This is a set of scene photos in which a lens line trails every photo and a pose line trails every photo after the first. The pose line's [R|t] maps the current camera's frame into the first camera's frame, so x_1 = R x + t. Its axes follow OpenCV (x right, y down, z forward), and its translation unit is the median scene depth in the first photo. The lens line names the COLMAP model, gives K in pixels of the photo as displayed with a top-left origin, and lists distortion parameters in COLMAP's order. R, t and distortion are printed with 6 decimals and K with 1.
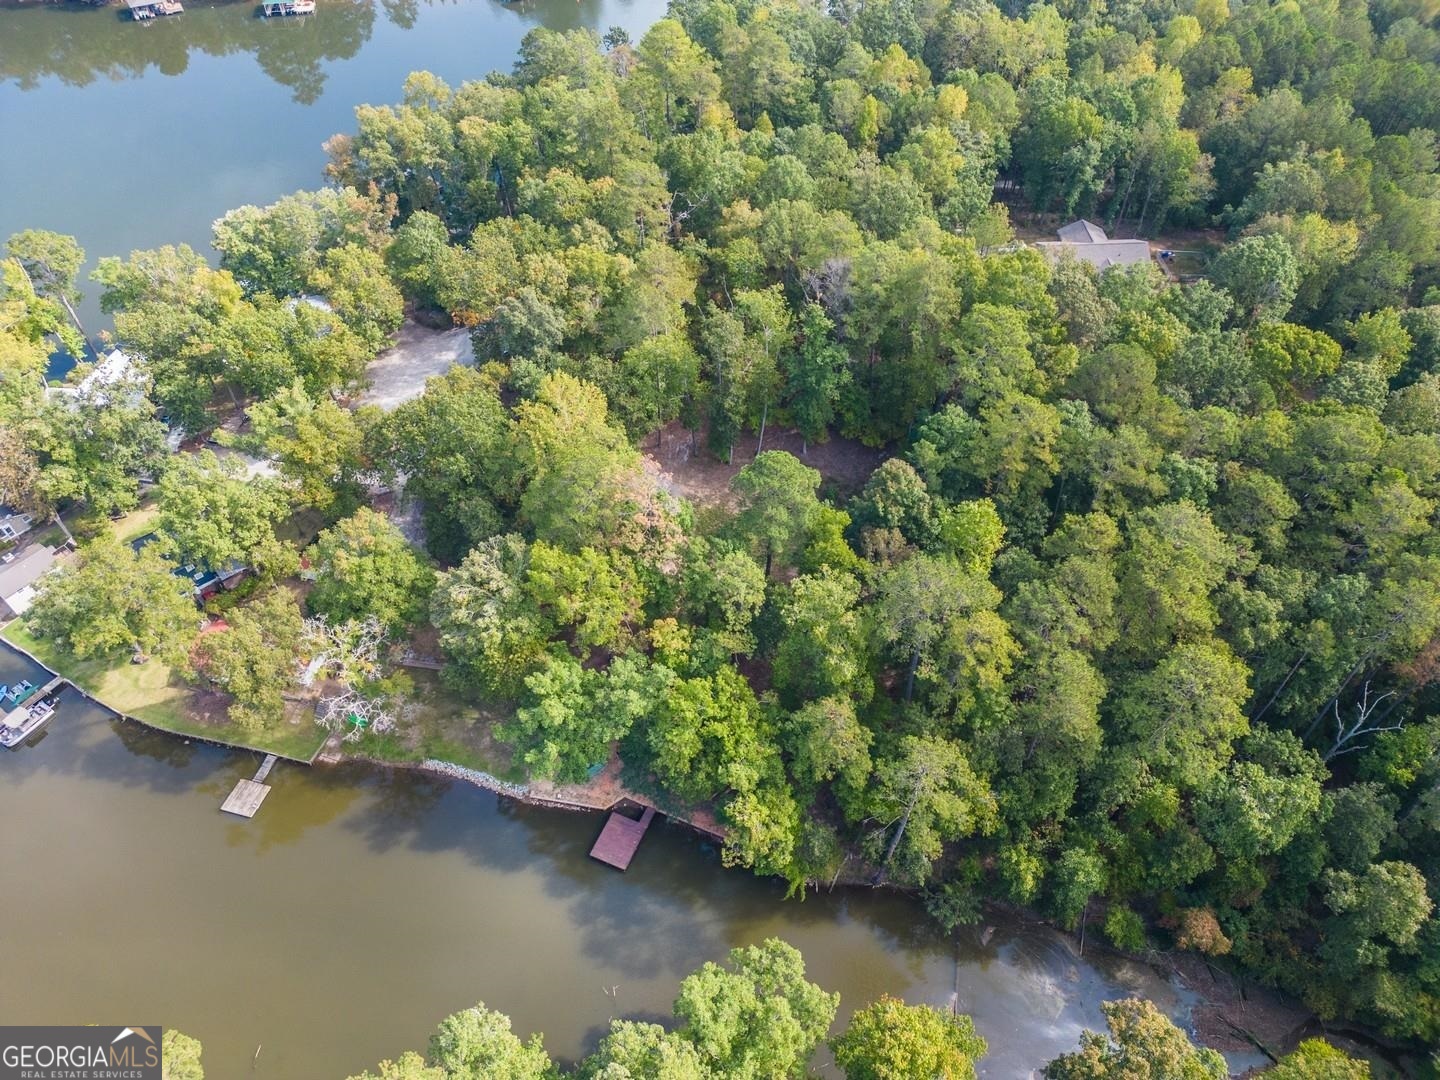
lens RADIAL K [[1015.6, 0, 720.0], [0, 1015.6, 540.0], [0, 0, 1]] dist [0.113907, -0.137435]
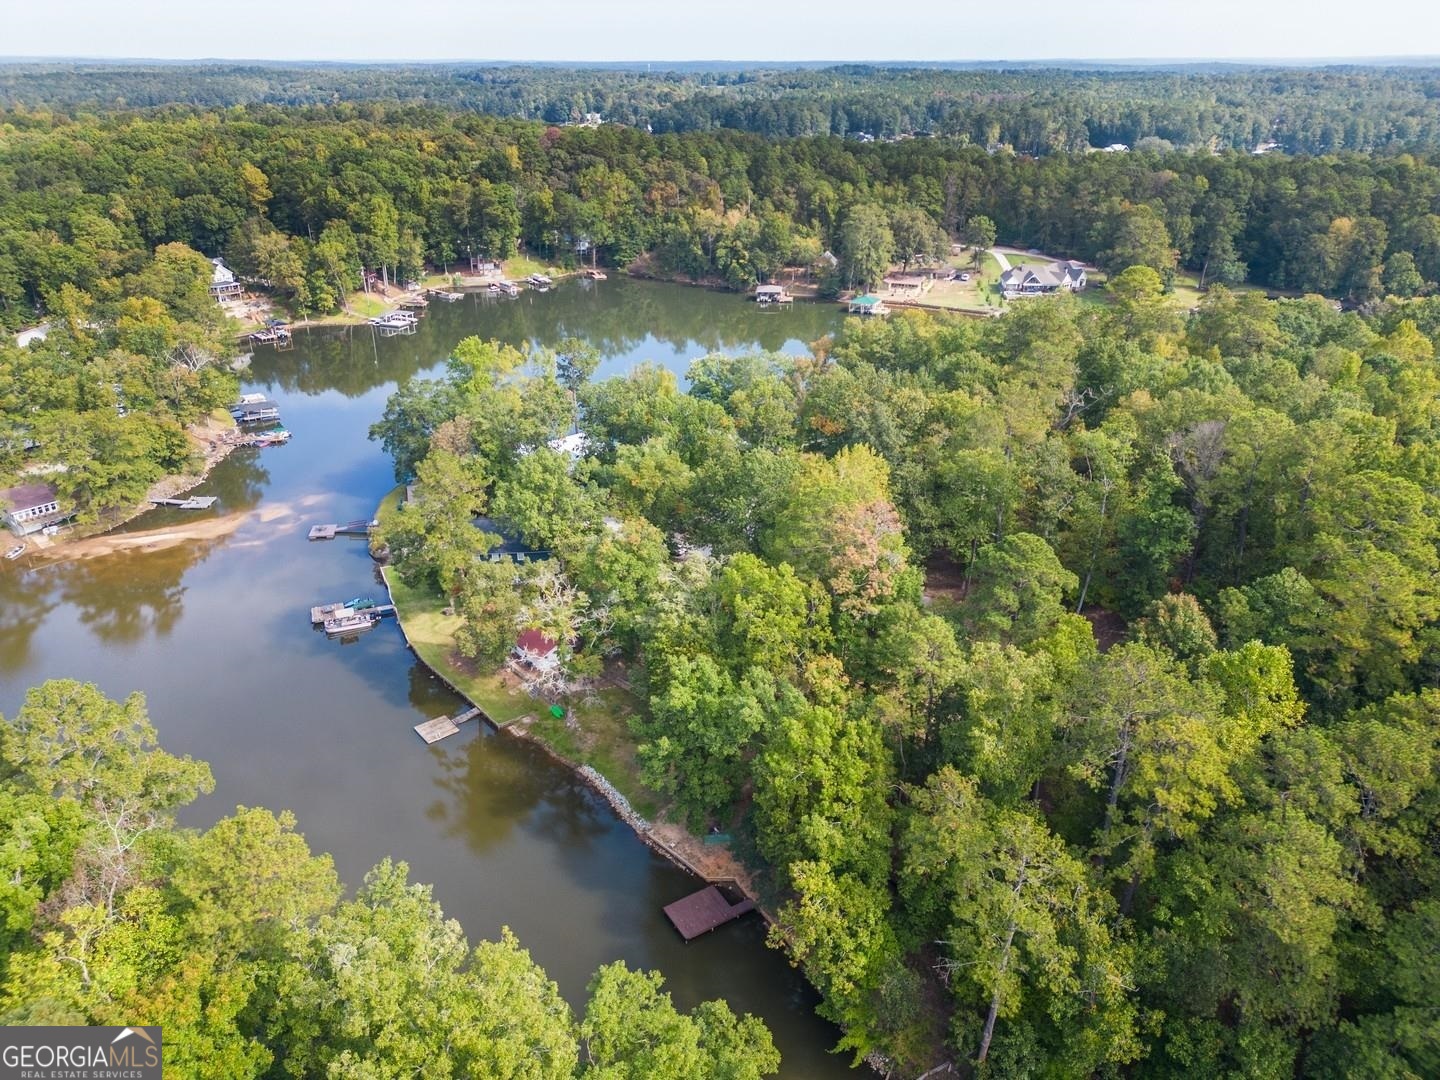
lens RADIAL K [[1015.6, 0, 720.0], [0, 1015.6, 540.0], [0, 0, 1]] dist [0.113907, -0.137435]
pose [[0.820548, 0.241483, -0.518061, 0.264630], [-0.423791, 0.865225, -0.267930, 0.236159], [0.383539, 0.439399, 0.812297, 0.179433]]
